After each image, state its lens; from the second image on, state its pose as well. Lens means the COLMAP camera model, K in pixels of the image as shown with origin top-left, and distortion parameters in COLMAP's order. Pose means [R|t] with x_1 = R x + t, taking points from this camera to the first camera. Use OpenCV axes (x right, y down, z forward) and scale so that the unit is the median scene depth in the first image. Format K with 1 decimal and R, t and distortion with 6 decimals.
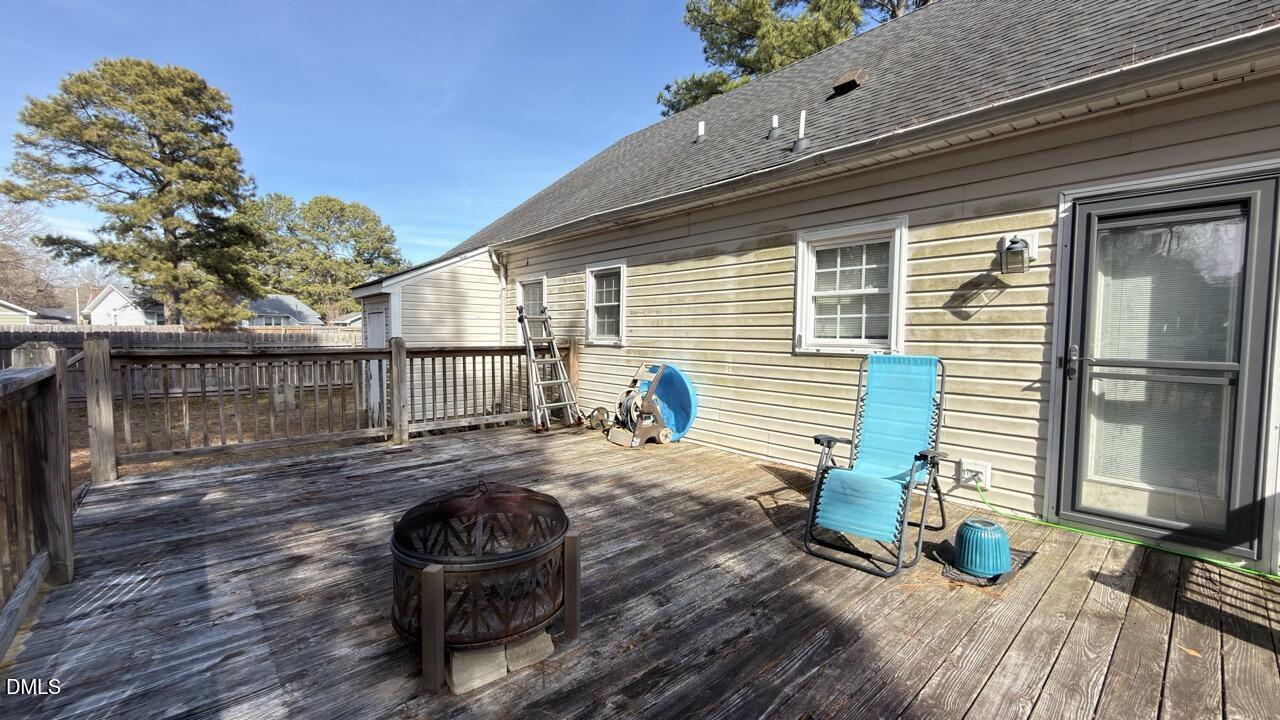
lens RADIAL K [[510.3, 0, 640.0], [0, 510.3, 360.0], [0, 0, 1]] dist [-0.000515, 0.000089]
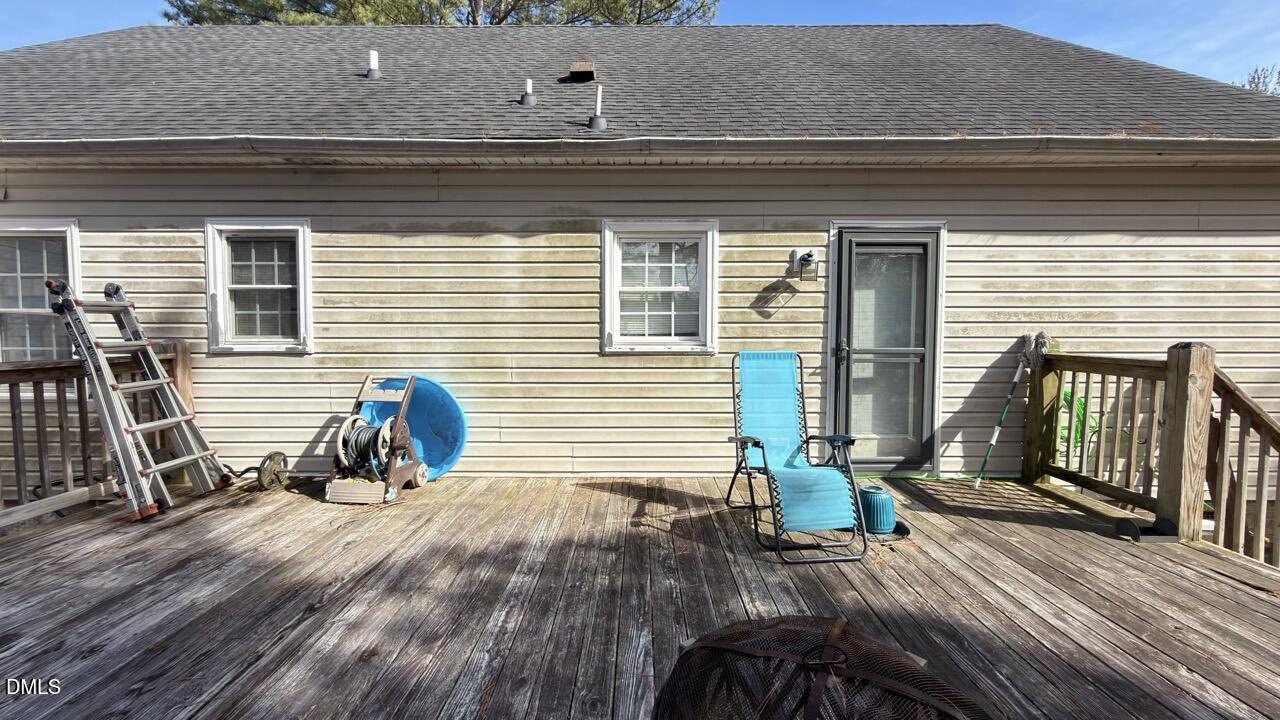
lens RADIAL K [[510.3, 0, 640.0], [0, 510.3, 360.0], [0, 0, 1]] dist [-0.000515, 0.000089]
pose [[0.664811, -0.048342, 0.745446, -0.336291], [0.045254, 0.998677, 0.024406, -0.020741], [-0.745640, 0.017509, 0.666119, 0.354575]]
